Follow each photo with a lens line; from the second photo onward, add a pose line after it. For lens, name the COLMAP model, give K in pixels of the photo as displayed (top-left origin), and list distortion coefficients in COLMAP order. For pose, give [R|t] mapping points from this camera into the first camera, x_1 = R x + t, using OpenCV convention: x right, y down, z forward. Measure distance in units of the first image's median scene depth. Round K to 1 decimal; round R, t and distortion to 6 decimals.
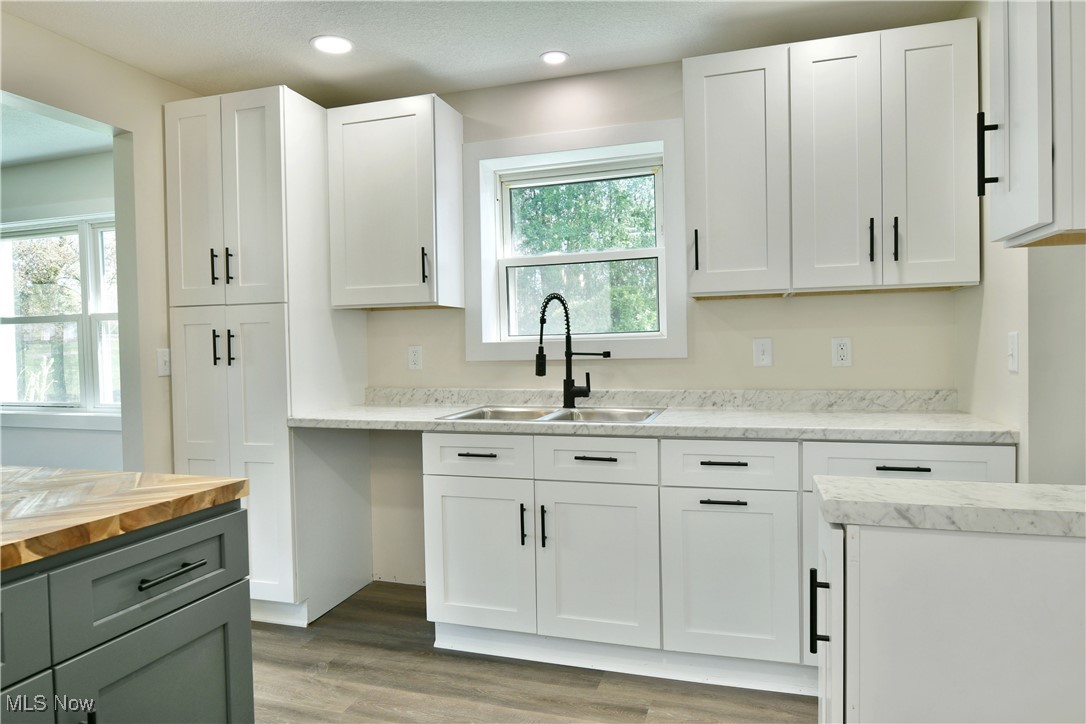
lens RADIAL K [[663.8, 0, 560.6], [0, 663.8, 359.8], [0, 0, 1]] dist [-0.003202, -0.001095]
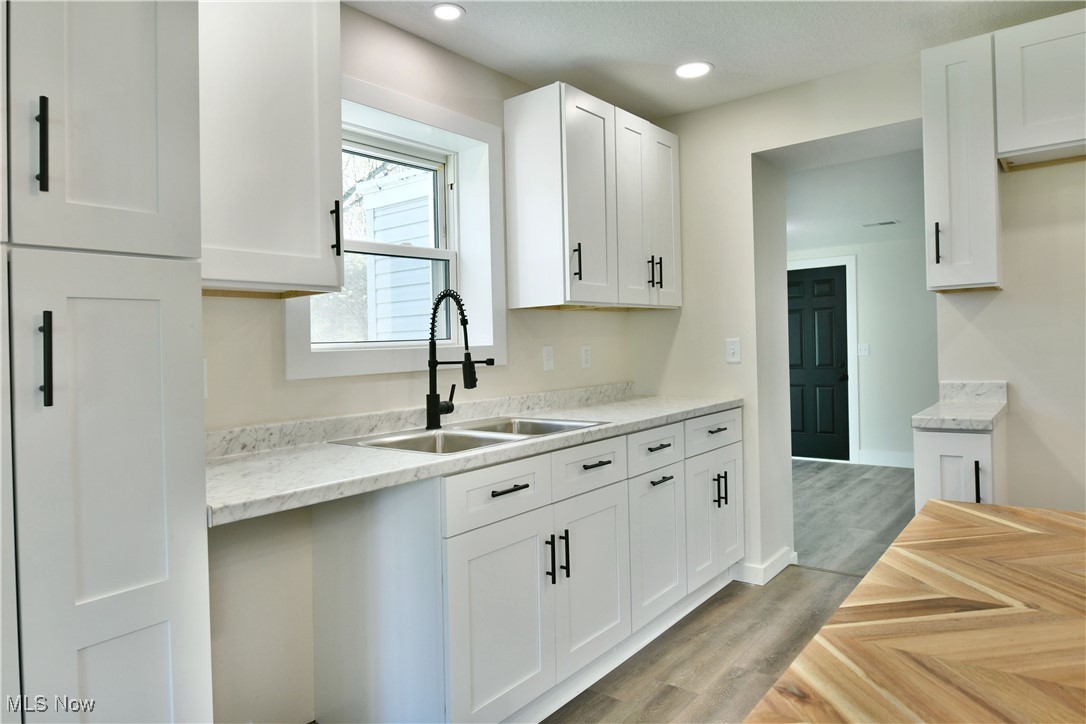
lens RADIAL K [[658.3, 0, 522.2], [0, 658.3, 346.1], [0, 0, 1]] dist [-0.007019, -0.002871]
pose [[0.395211, 0.006538, 0.918567, -0.751301], [0.048967, 0.998403, -0.028174, -0.002115], [-0.917284, 0.056114, 0.394260, 0.611299]]
